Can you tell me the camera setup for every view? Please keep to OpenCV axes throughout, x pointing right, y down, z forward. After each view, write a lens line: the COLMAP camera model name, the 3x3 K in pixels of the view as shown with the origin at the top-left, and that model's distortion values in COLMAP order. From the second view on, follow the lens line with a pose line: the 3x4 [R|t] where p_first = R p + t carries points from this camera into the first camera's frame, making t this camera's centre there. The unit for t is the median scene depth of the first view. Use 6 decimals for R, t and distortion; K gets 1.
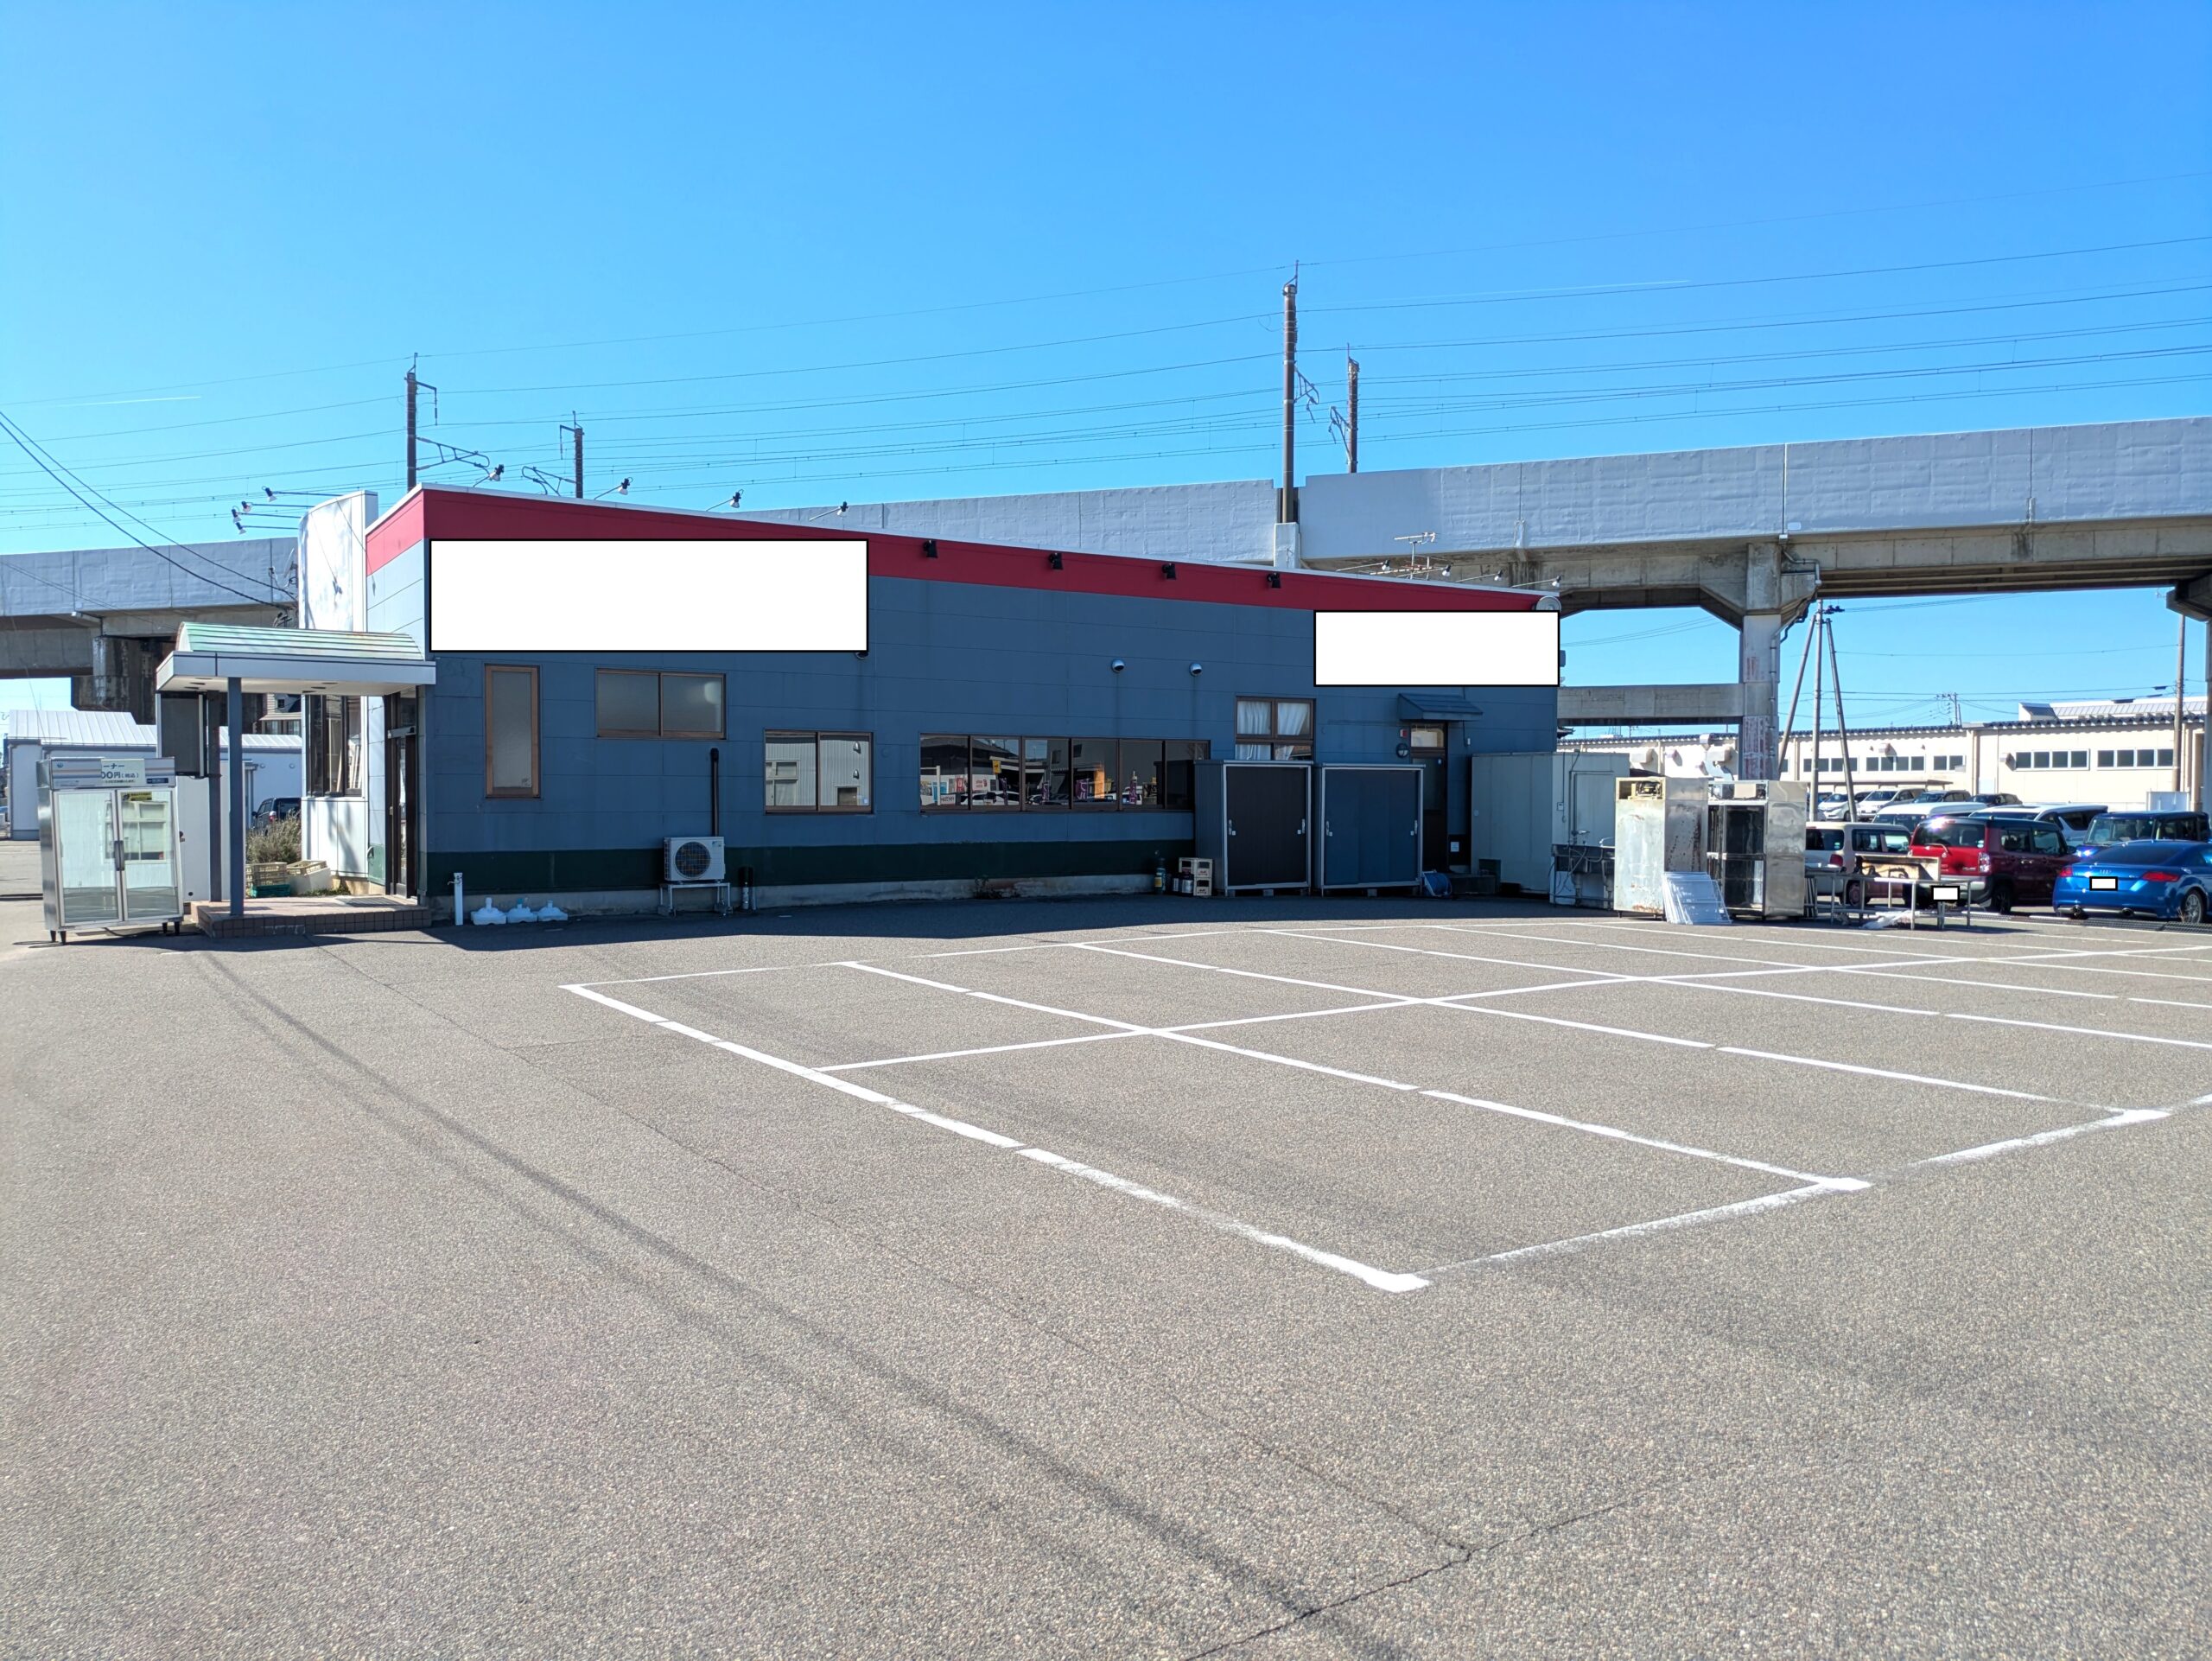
lens RADIAL K [[1640.2, 0, 1098.7], [0, 1640.2, 819.0], [0, 0, 1]] dist [0.042110, -0.030190]
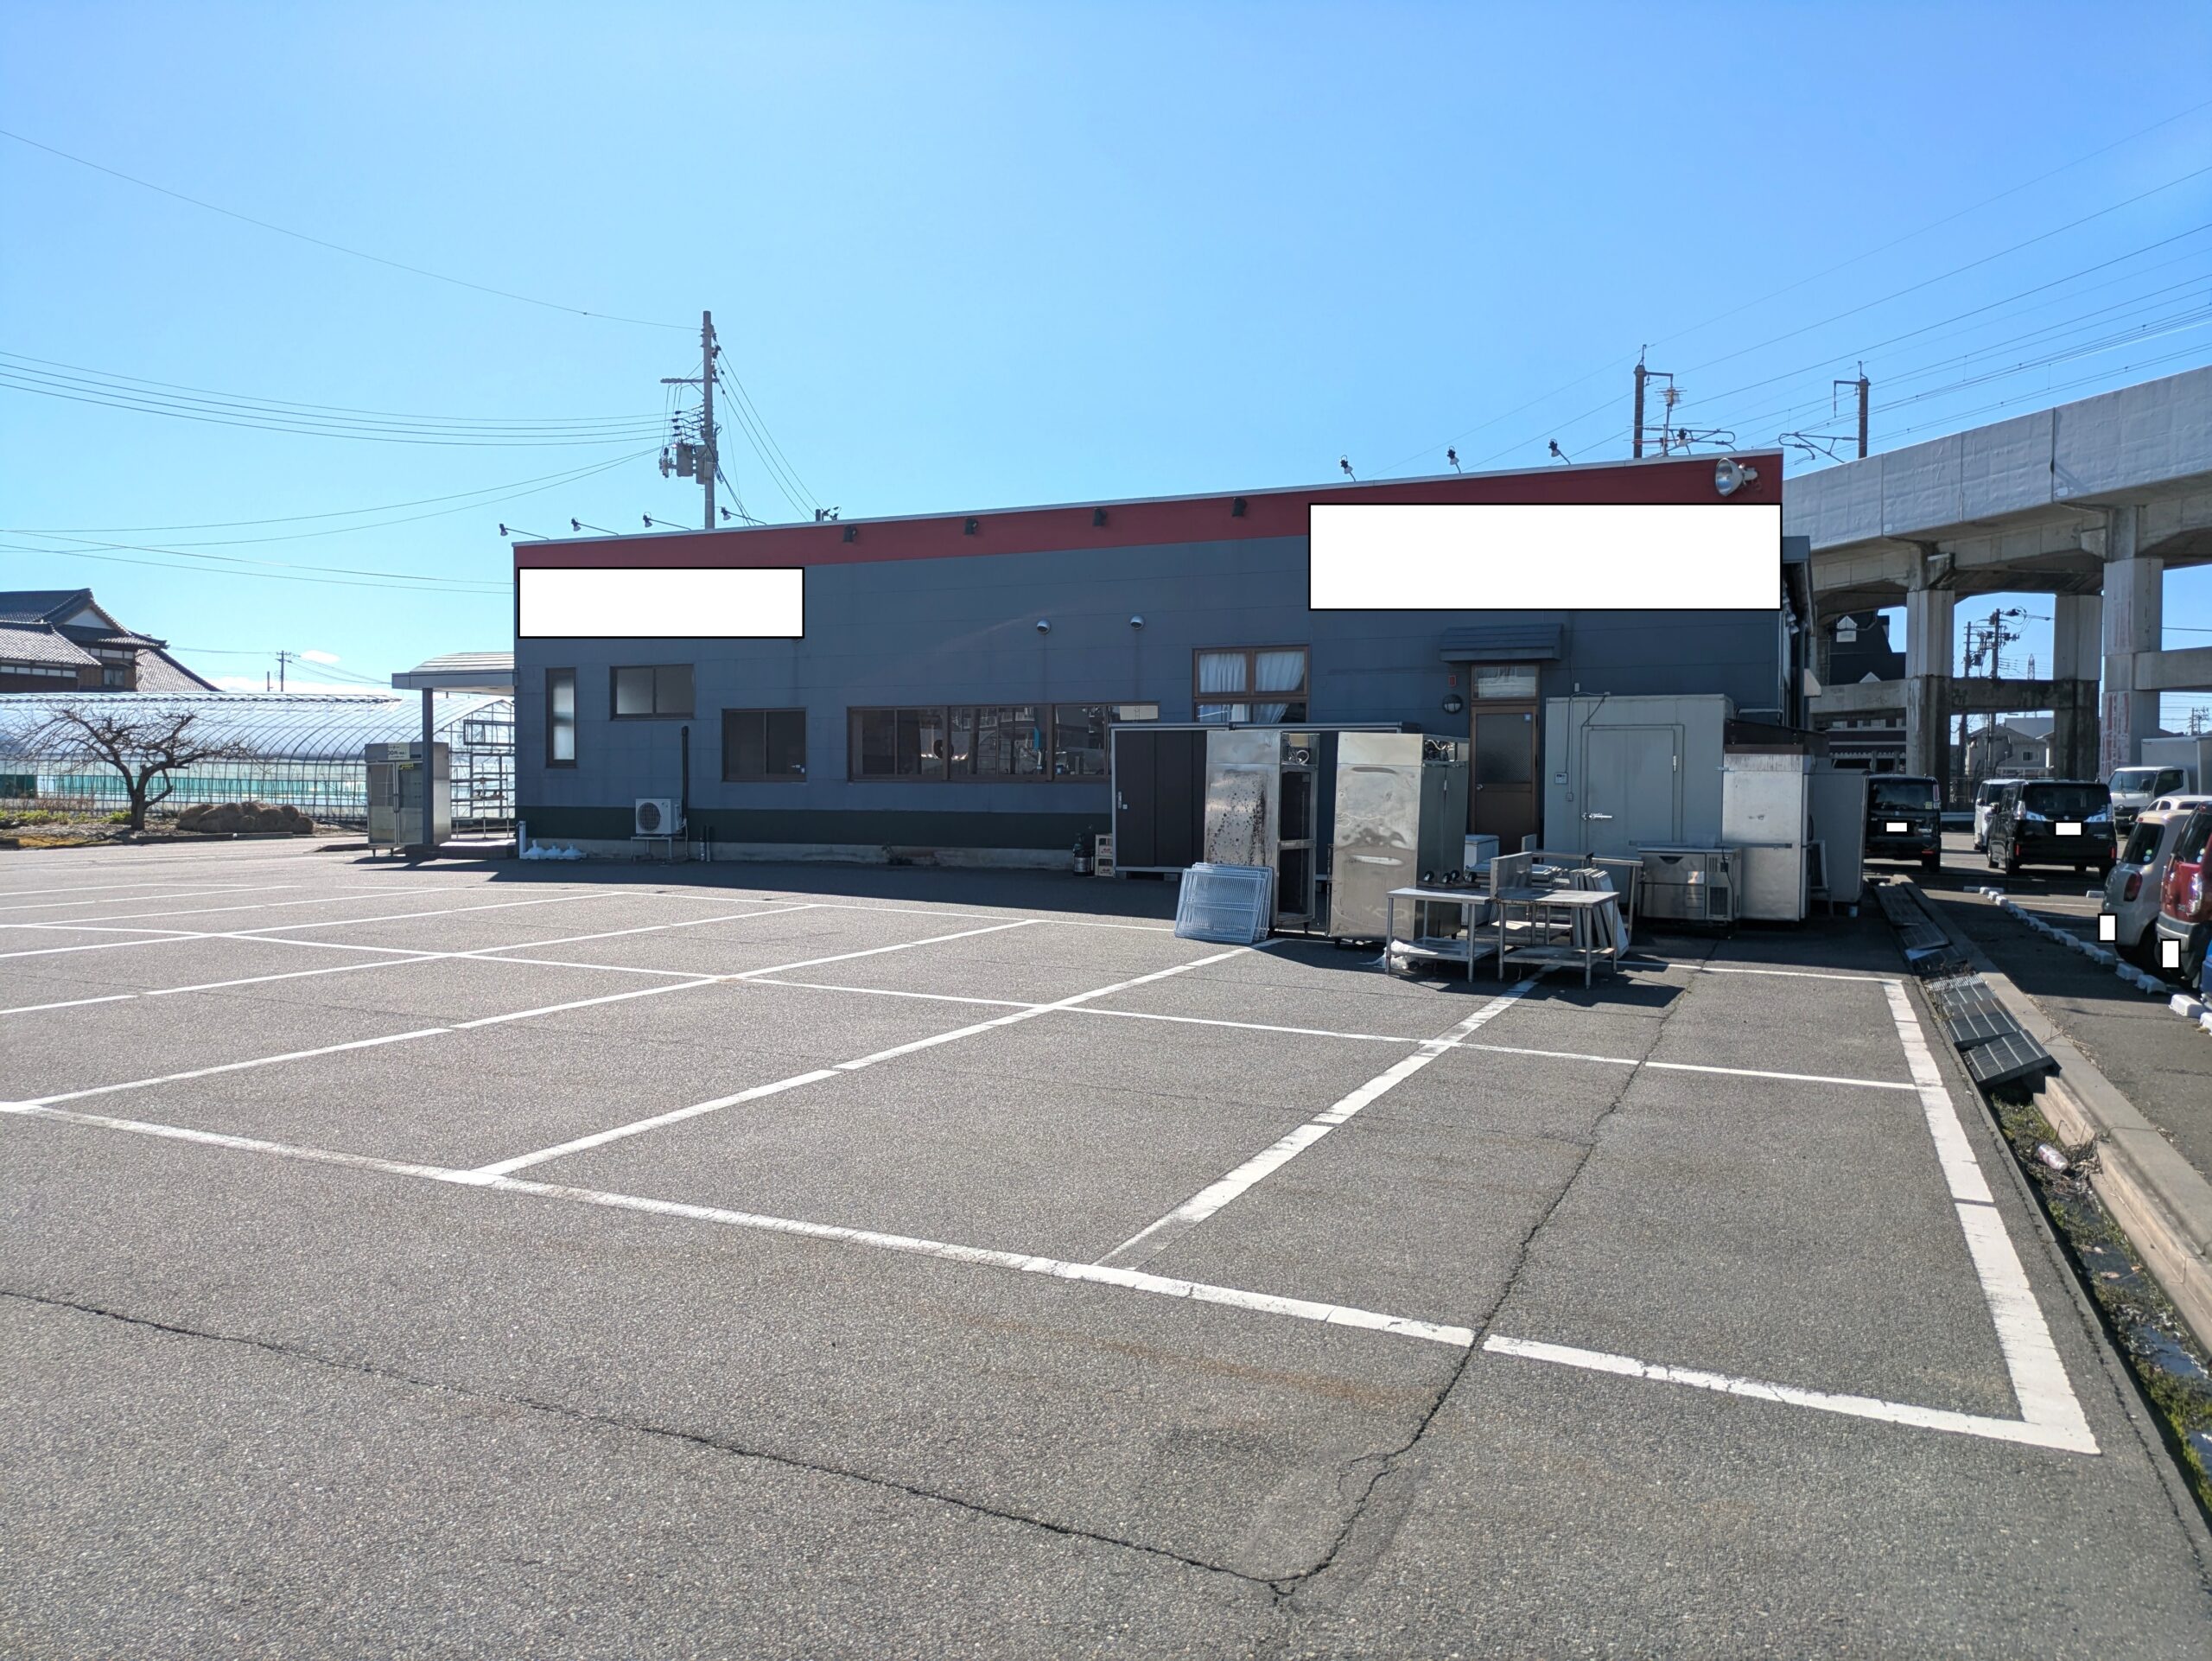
lens RADIAL K [[1640.2, 0, 1102.0], [0, 1640.2, 825.2], [0, 0, 1]] dist [0.042110, -0.030190]
pose [[0.552031, 0.023401, -0.833495, 0.865482], [-0.015597, 0.999721, 0.017738, 0.003426], [0.833678, 0.003208, 0.552242, 0.542455]]
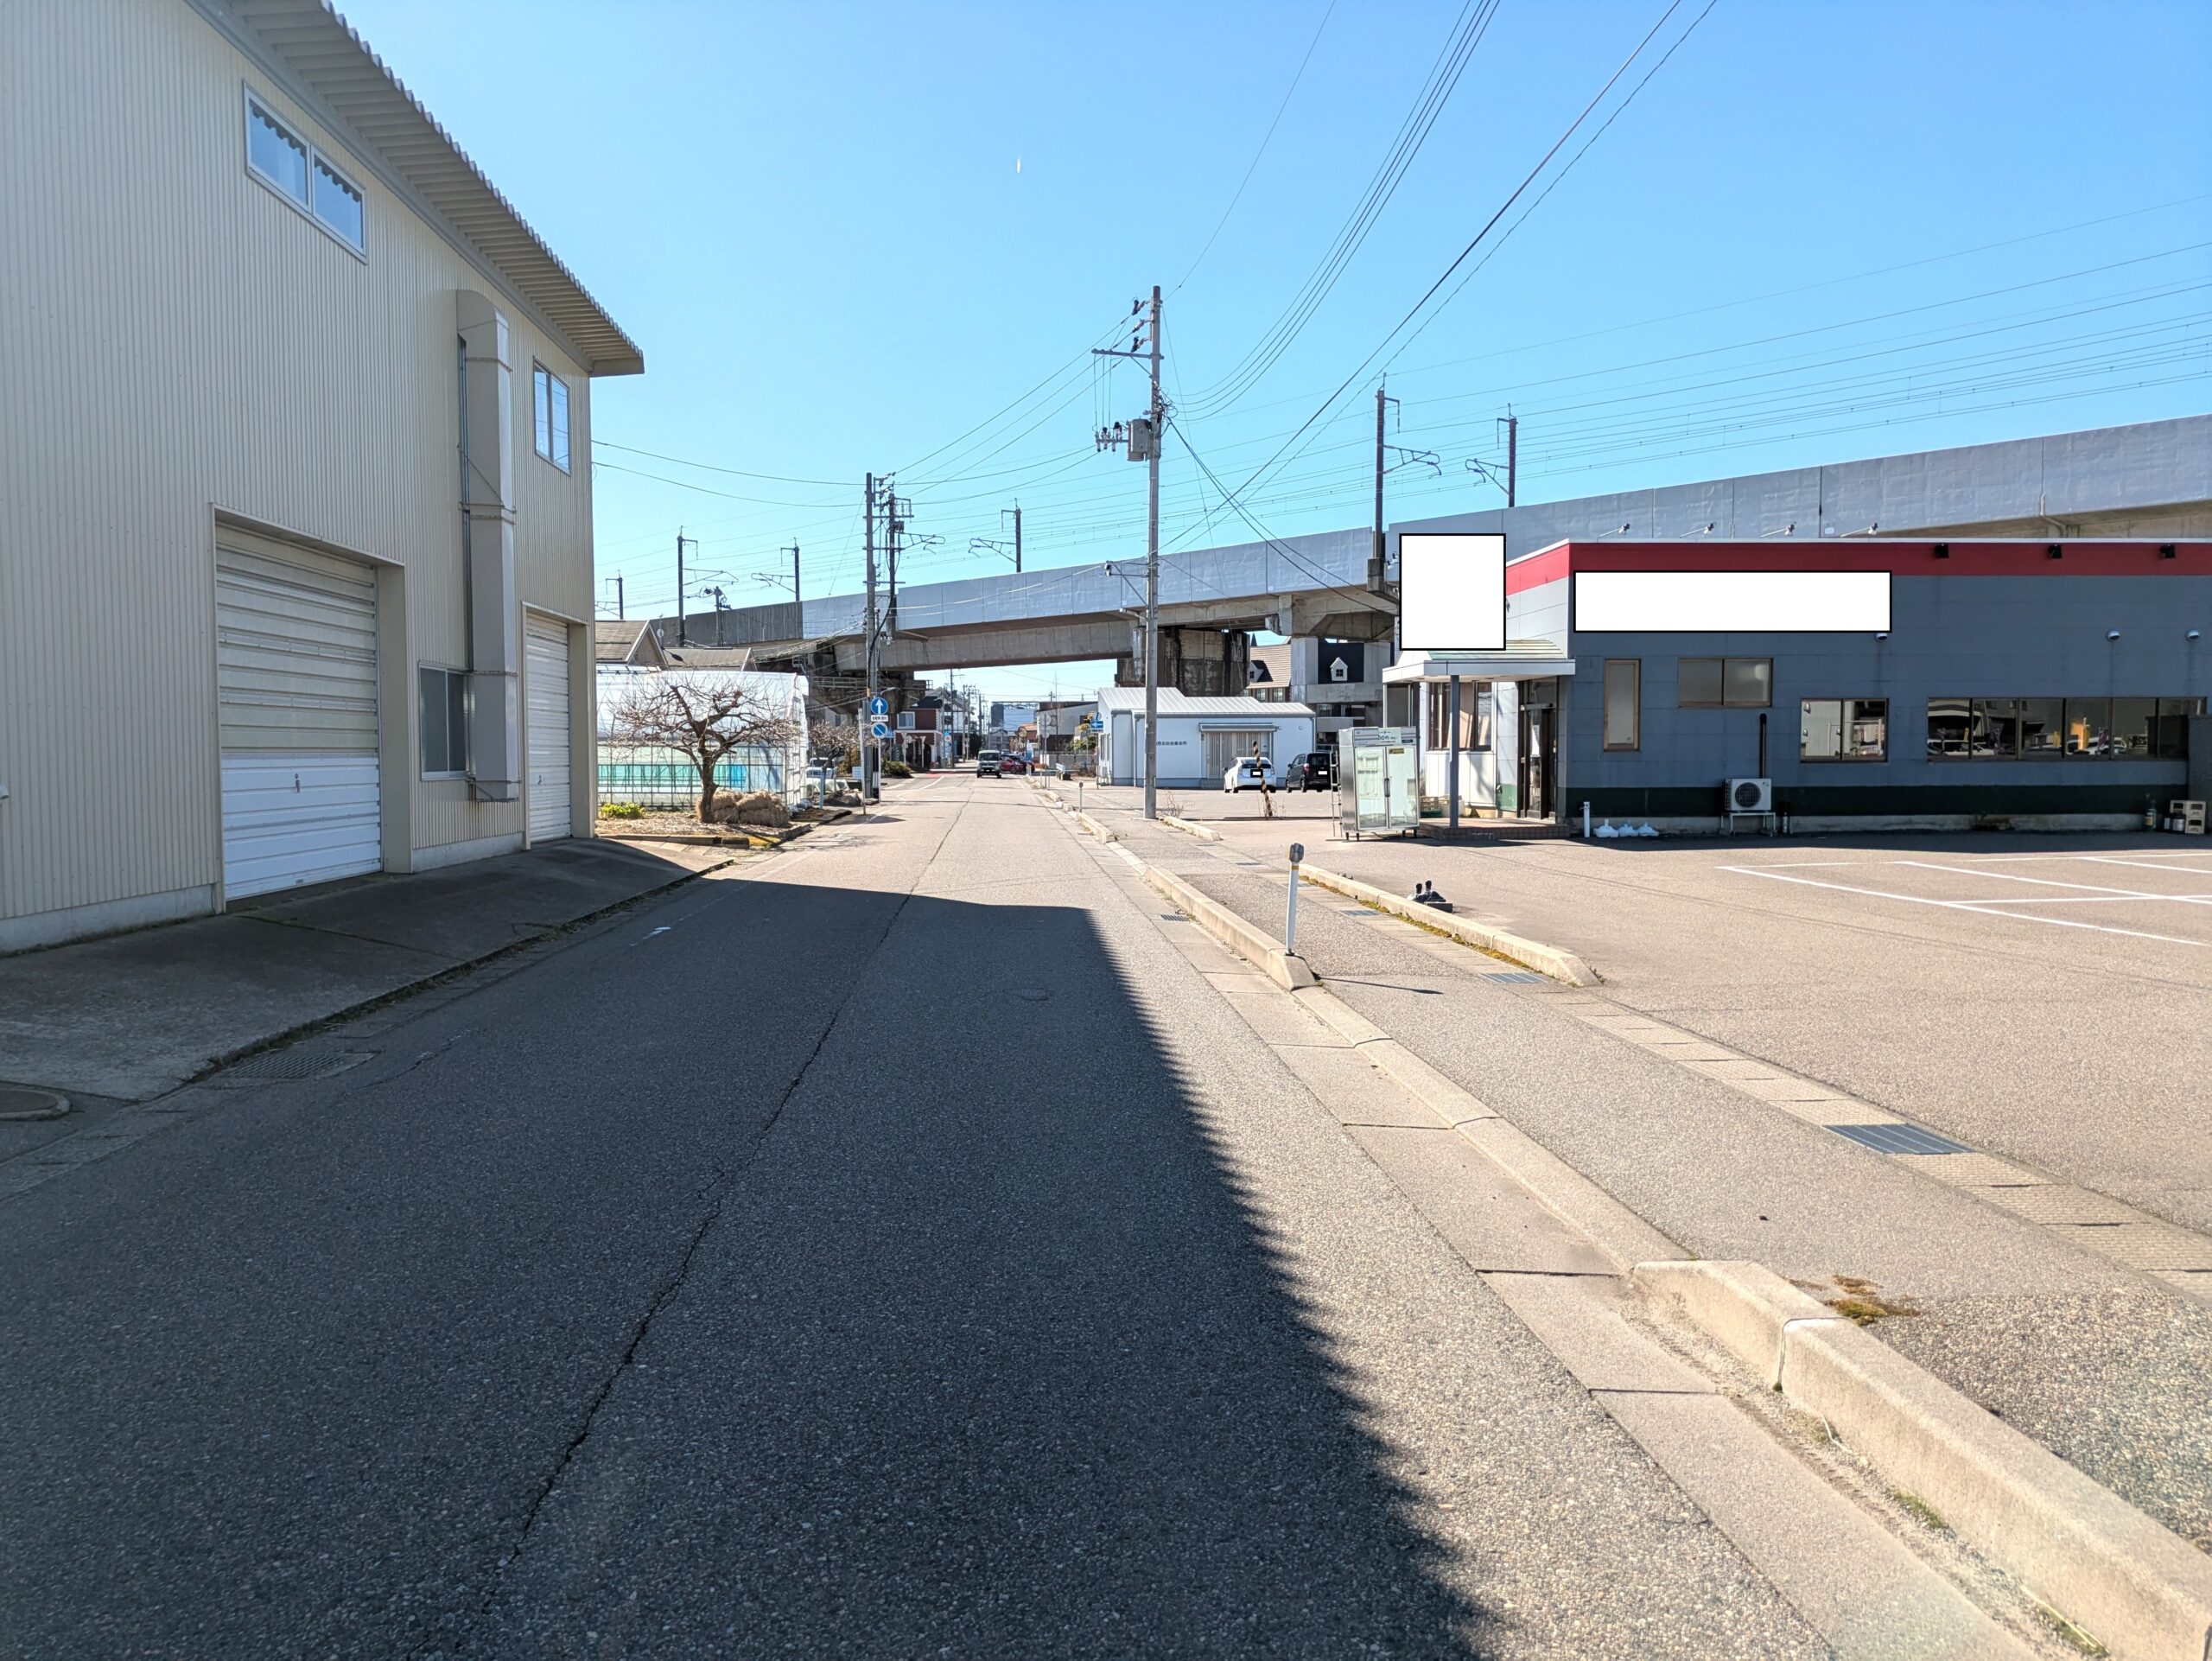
lens RADIAL K [[1640.2, 0, 1101.3], [0, 1640.2, 842.6], [0, 0, 1]] dist [0.042110, -0.030190]
pose [[0.872686, 0.023420, -0.487720, -0.040435], [-0.003373, 0.999114, 0.041942, 0.007449], [0.488270, -0.034957, 0.871992, -0.419825]]
